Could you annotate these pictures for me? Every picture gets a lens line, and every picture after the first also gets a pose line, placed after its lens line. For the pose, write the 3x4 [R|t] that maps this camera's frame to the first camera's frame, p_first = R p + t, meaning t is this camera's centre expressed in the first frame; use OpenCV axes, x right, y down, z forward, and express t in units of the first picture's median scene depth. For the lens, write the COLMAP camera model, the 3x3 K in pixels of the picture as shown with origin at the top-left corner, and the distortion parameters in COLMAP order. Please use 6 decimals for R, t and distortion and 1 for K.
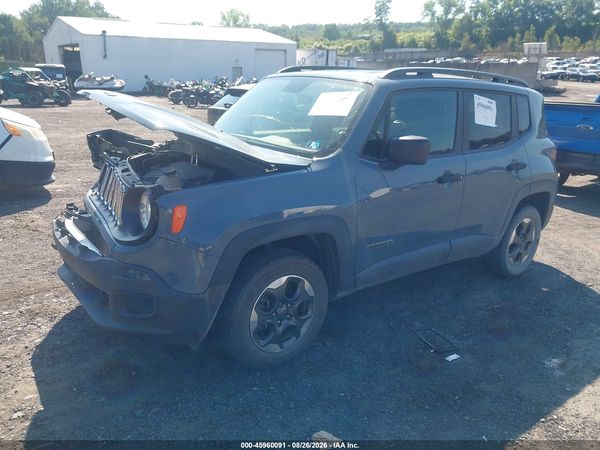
lens RADIAL K [[476.2, 0, 295.3], [0, 476.2, 219.8], [0, 0, 1]] dist [0.015197, -0.020911]
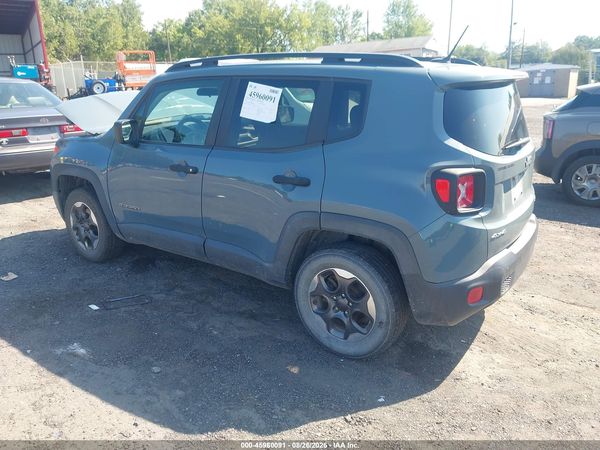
lens RADIAL K [[476.2, 0, 305.3], [0, 476.2, 225.0], [0, 0, 1]] dist [0.015197, -0.020911]
pose [[0.299020, 0.234773, -0.924916, 0.920305], [-0.242555, 0.956127, 0.164279, -0.136011], [0.922905, 0.175220, 0.342846, 0.627238]]
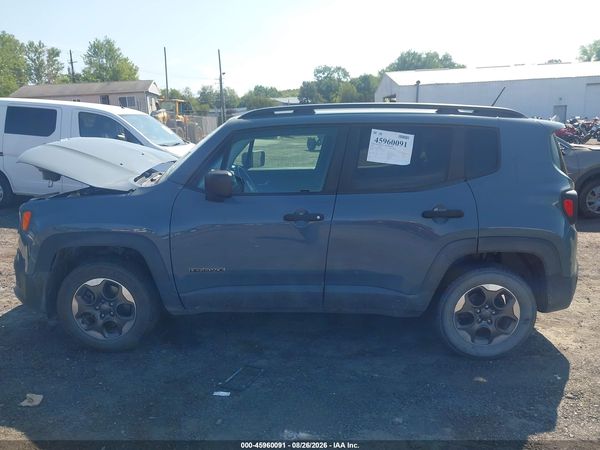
lens RADIAL K [[476.2, 0, 306.9], [0, 476.2, 223.2], [0, 0, 1]] dist [0.015197, -0.020911]
pose [[0.778999, 0.086721, -0.620999, 0.630555], [-0.136552, 0.990082, -0.033032, -0.030281], [0.611975, 0.110531, 0.783115, 0.179408]]
